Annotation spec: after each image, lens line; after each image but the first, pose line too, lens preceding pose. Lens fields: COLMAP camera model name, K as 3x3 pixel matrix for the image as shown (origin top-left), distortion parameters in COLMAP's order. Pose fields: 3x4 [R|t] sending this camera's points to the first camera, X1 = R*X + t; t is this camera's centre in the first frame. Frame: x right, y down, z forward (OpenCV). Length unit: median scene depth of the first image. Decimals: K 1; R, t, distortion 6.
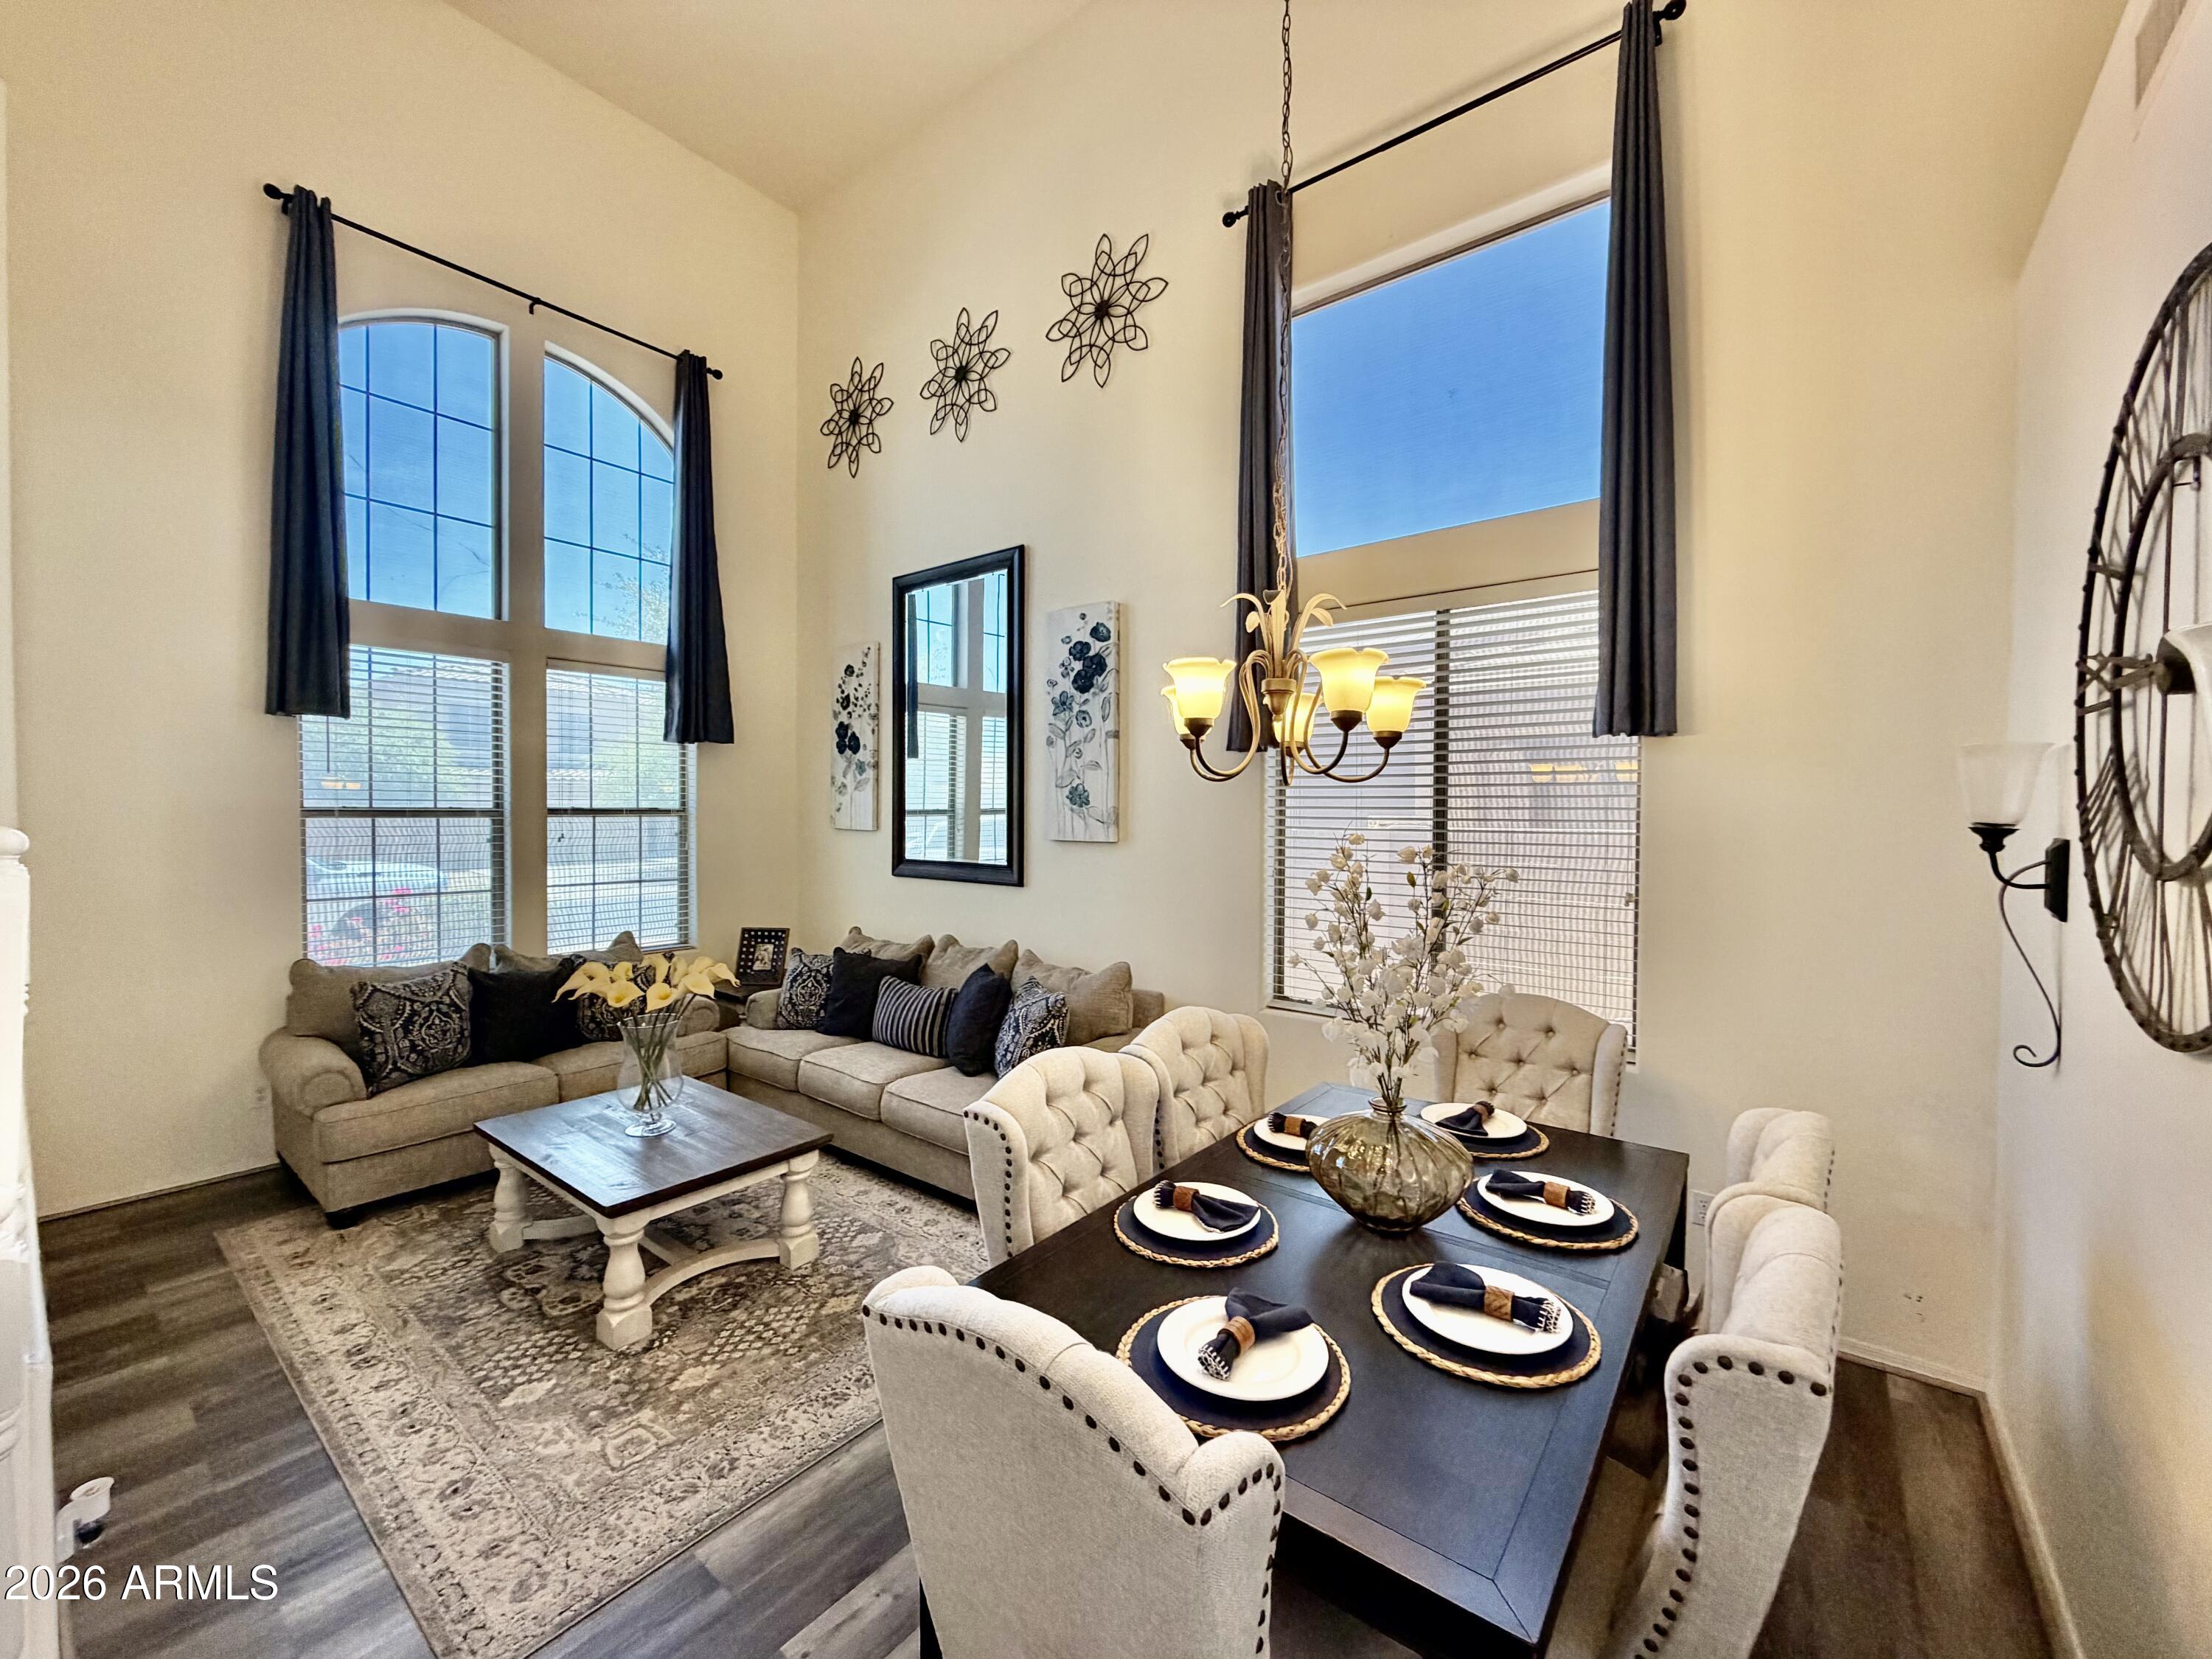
lens RADIAL K [[880.2, 0, 1104.4], [0, 880.2, 828.9], [0, 0, 1]] dist [0.003526, 0.000199]
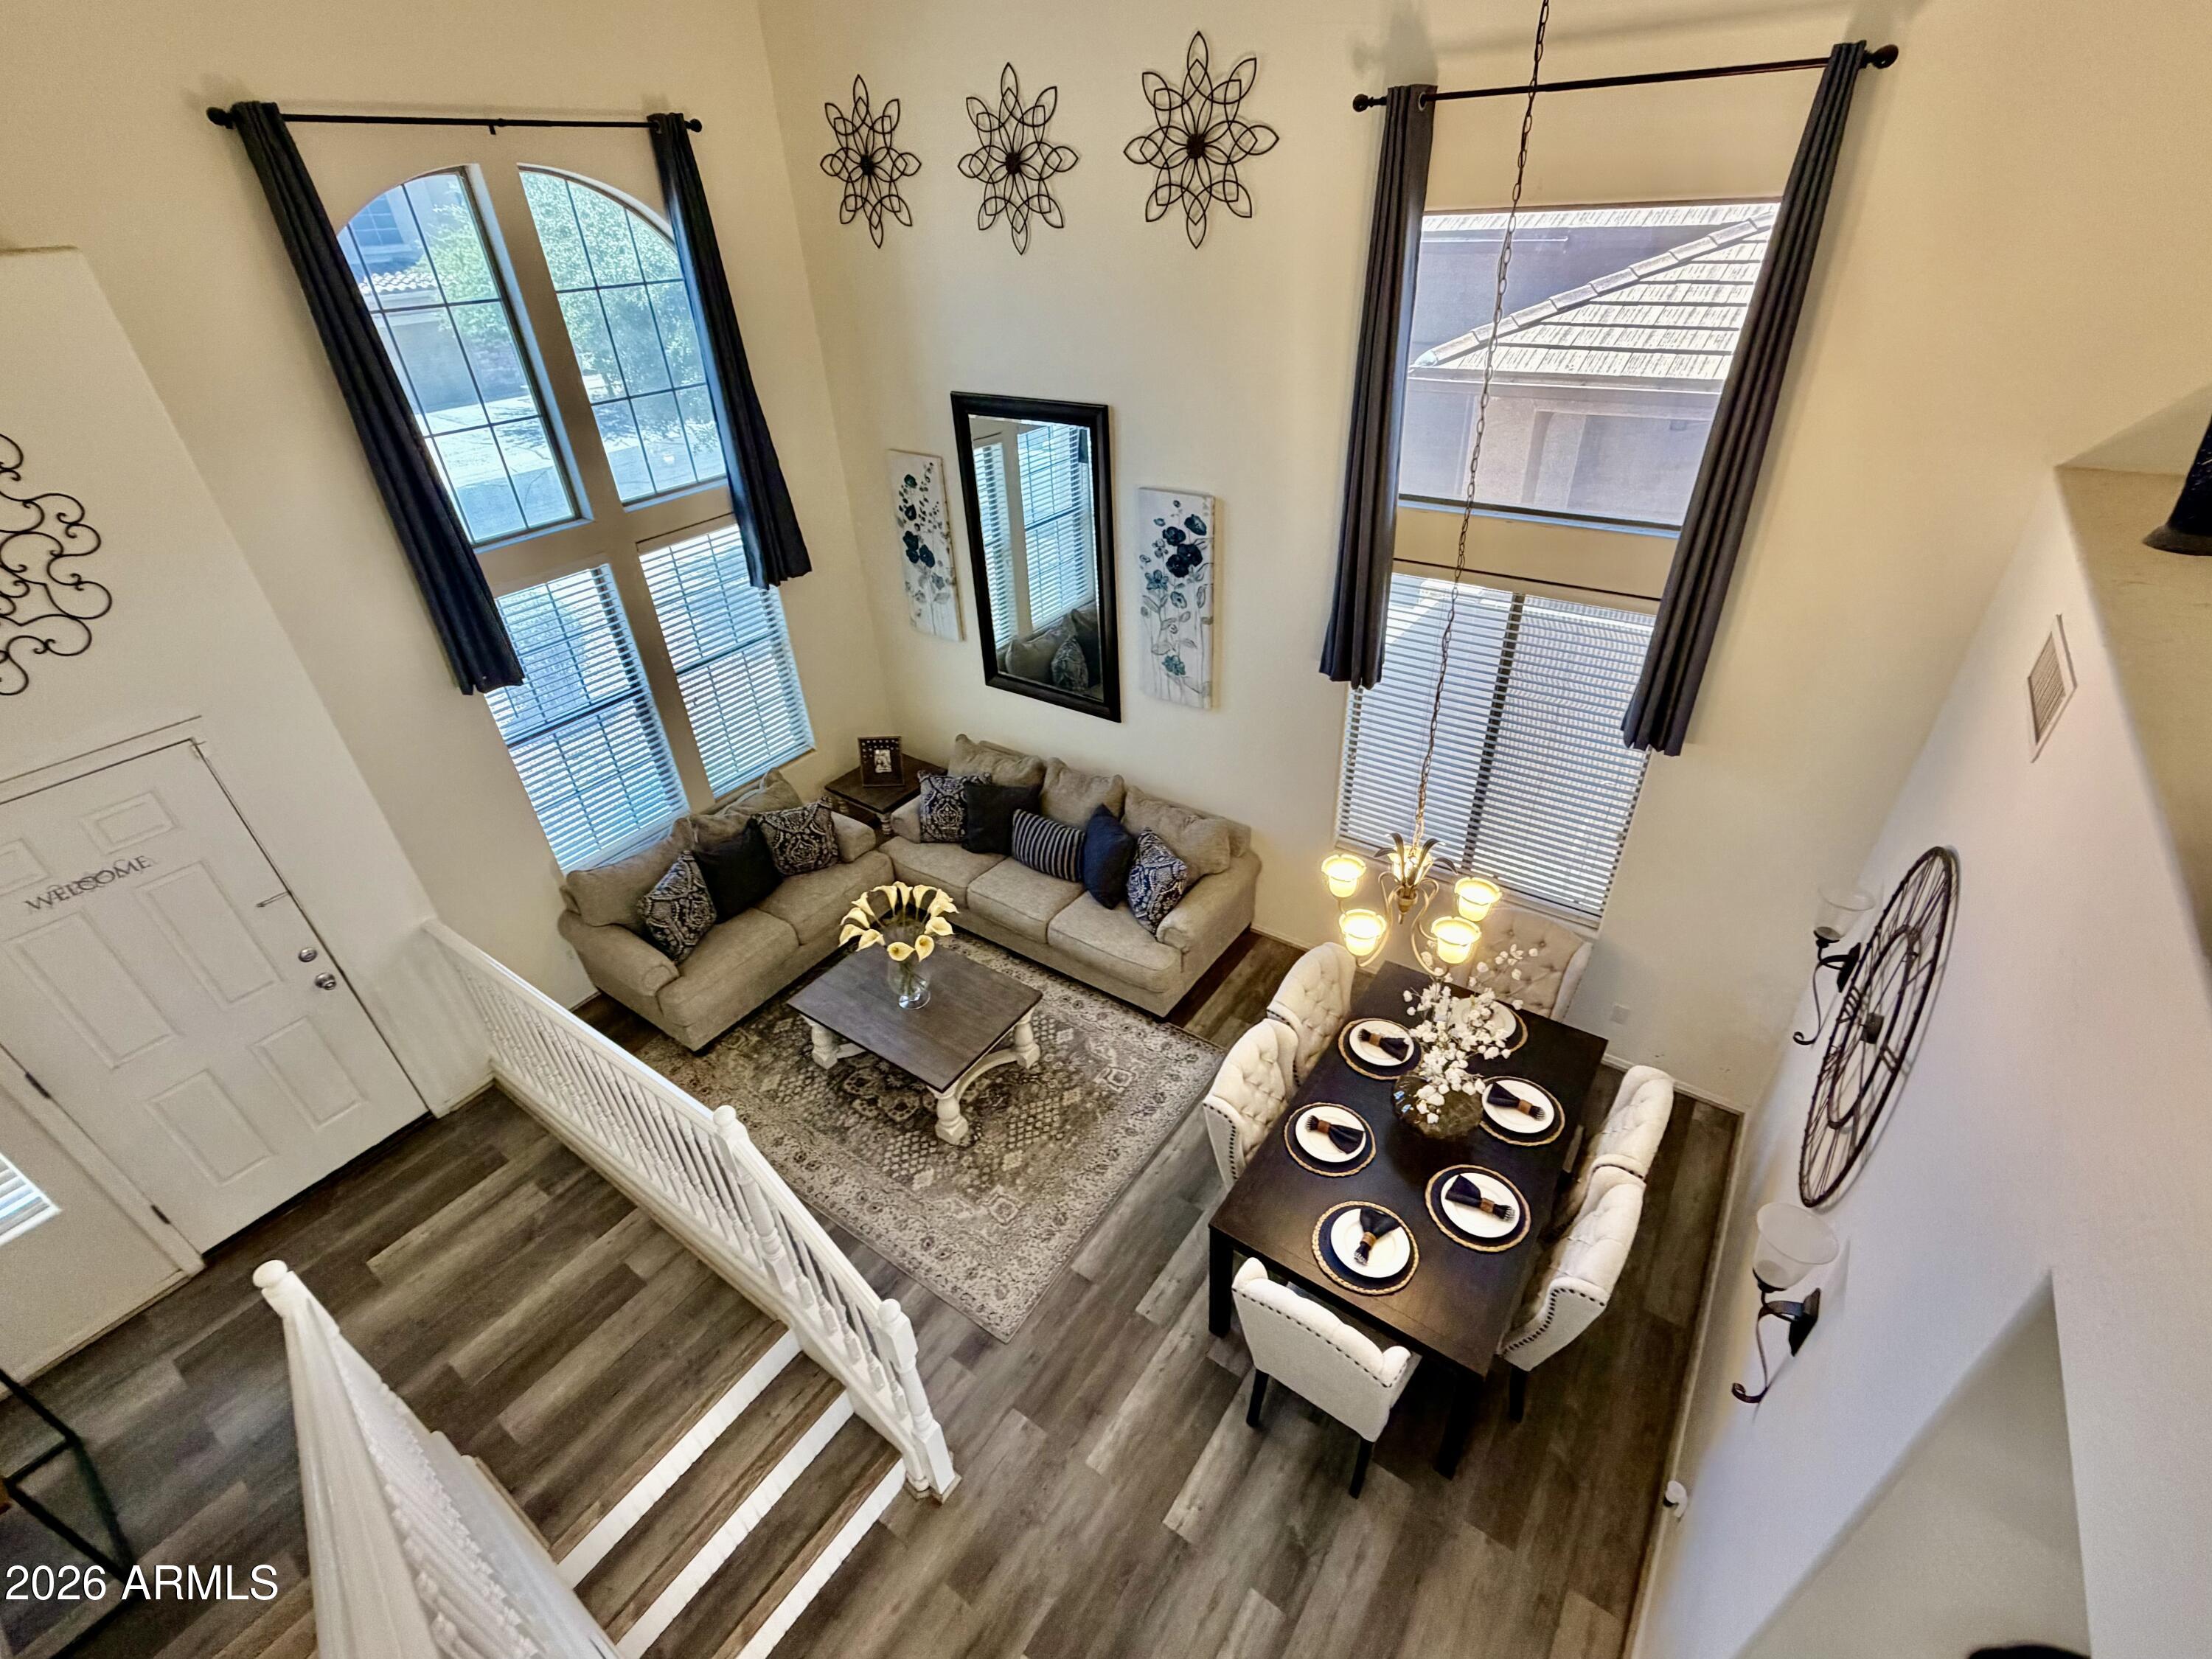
lens RADIAL K [[977.9, 0, 1110.6], [0, 977.9, 825.0], [0, 0, 1]] dist [0.007594, -0.000781]
pose [[0.997106, -0.072134, 0.024000, -0.154880], [0.048323, 0.845106, 0.532410, -0.533008], [-0.058688, -0.529710, 0.846146, -0.158548]]
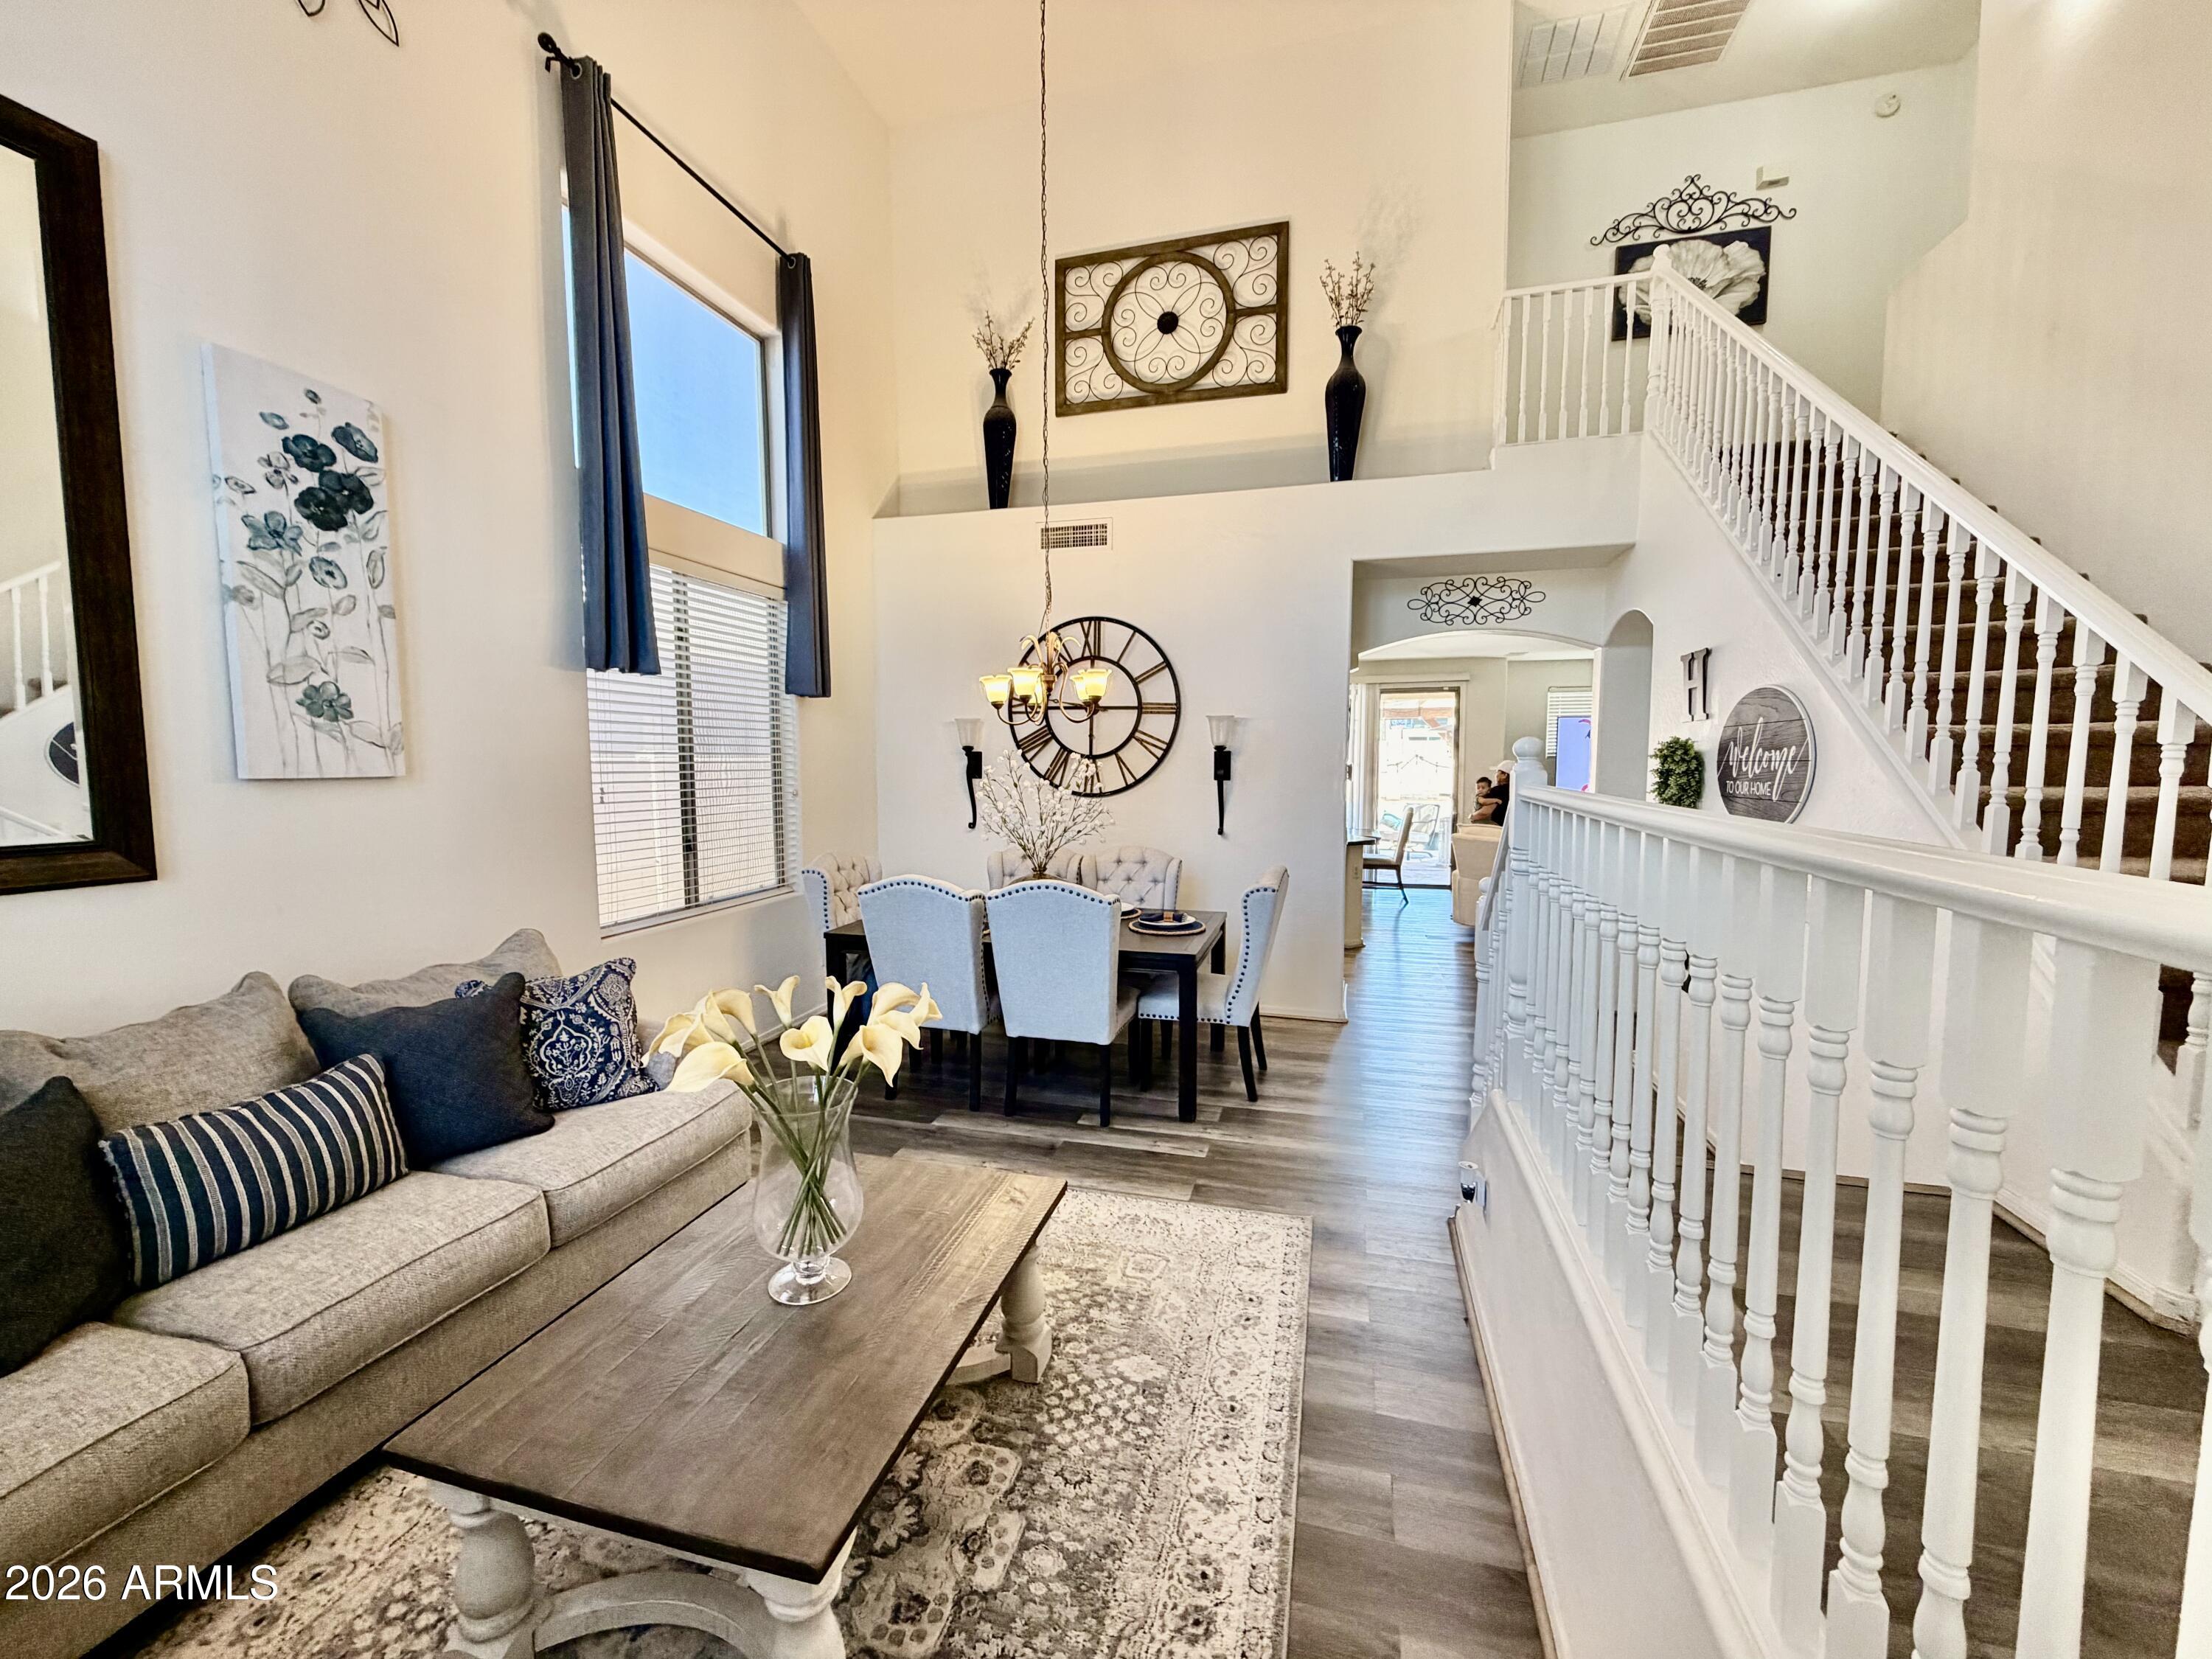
lens RADIAL K [[880.2, 0, 1101.6], [0, 880.2, 821.2], [0, 0, 1]] dist [0.003526, 0.000199]
pose [[-0.387999, -0.068188, 0.919134, -0.789582], [0.018720, 0.996471, 0.081828, 0.003844], [-0.921469, 0.048956, -0.385354, 0.750072]]
